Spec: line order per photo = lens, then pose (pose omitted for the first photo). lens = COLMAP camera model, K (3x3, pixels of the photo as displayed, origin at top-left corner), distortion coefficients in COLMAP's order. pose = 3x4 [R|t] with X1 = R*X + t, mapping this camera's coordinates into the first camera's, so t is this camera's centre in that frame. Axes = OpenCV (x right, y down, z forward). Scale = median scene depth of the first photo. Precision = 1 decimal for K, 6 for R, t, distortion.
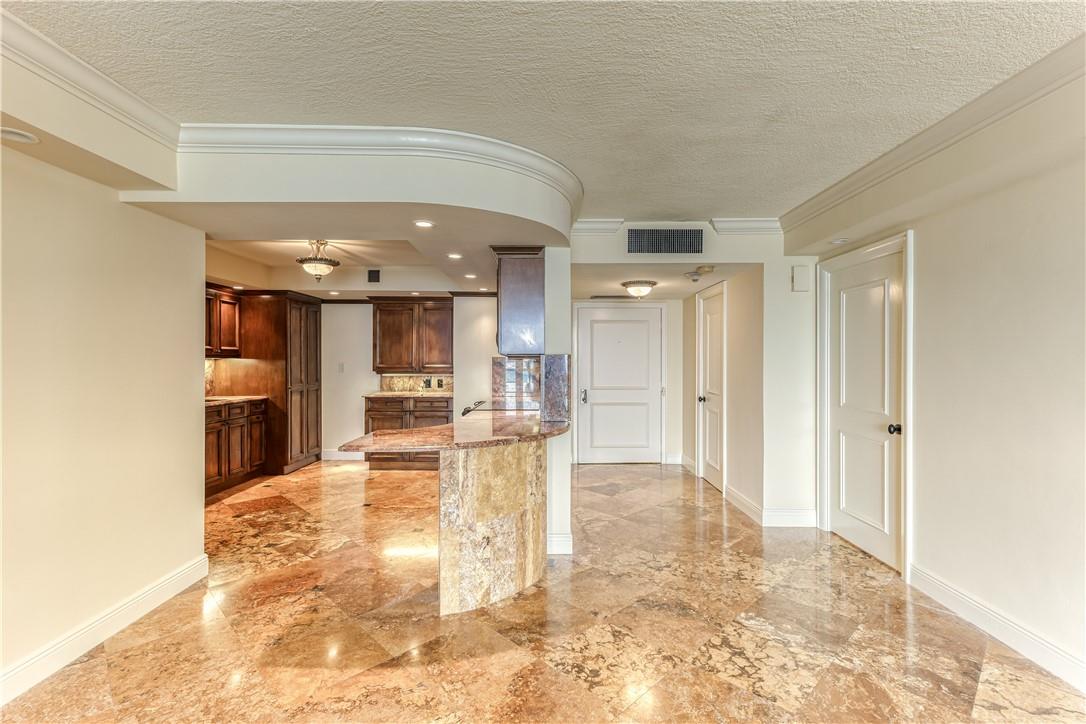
lens RADIAL K [[500.5, 0, 542.5], [0, 500.5, 361.1], [0, 0, 1]] dist [-0.002706, -0.000311]
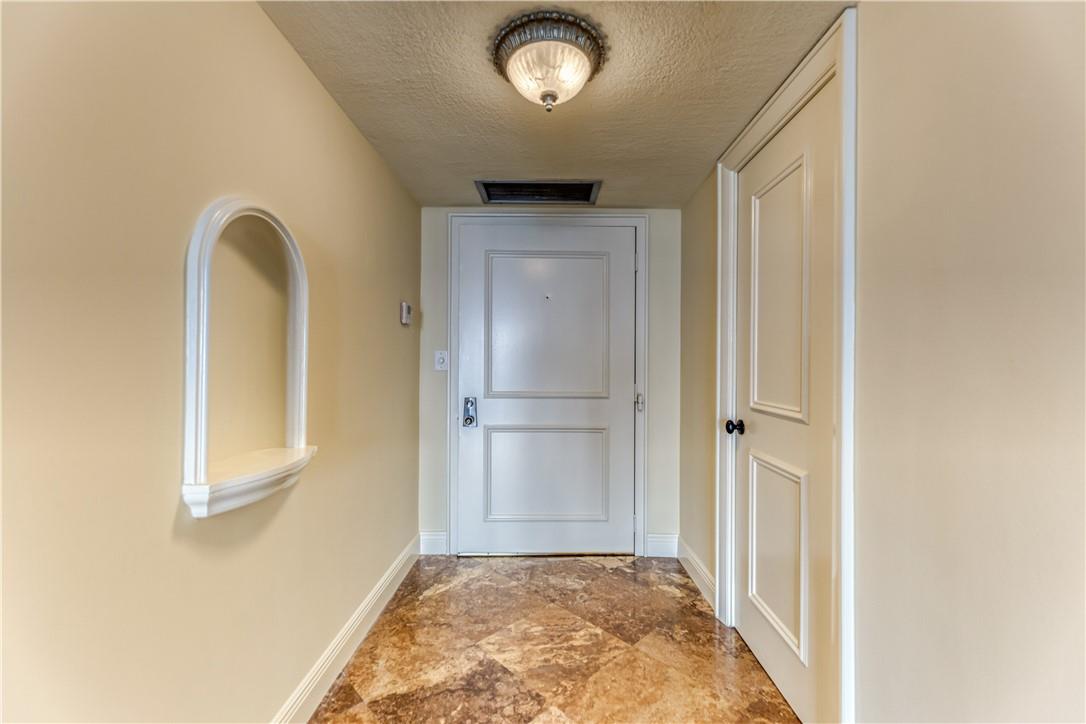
lens RADIAL K [[441.4, 0, 546.1], [0, 441.4, 361.0], [0, 0, 1]] dist [0.003704, -0.000861]
pose [[0.999999, 0.000264, -0.001504, 0.172233], [-0.000267, 0.999998, -0.002078, 0.025630], [0.001503, 0.002079, 0.999997, 0.653381]]
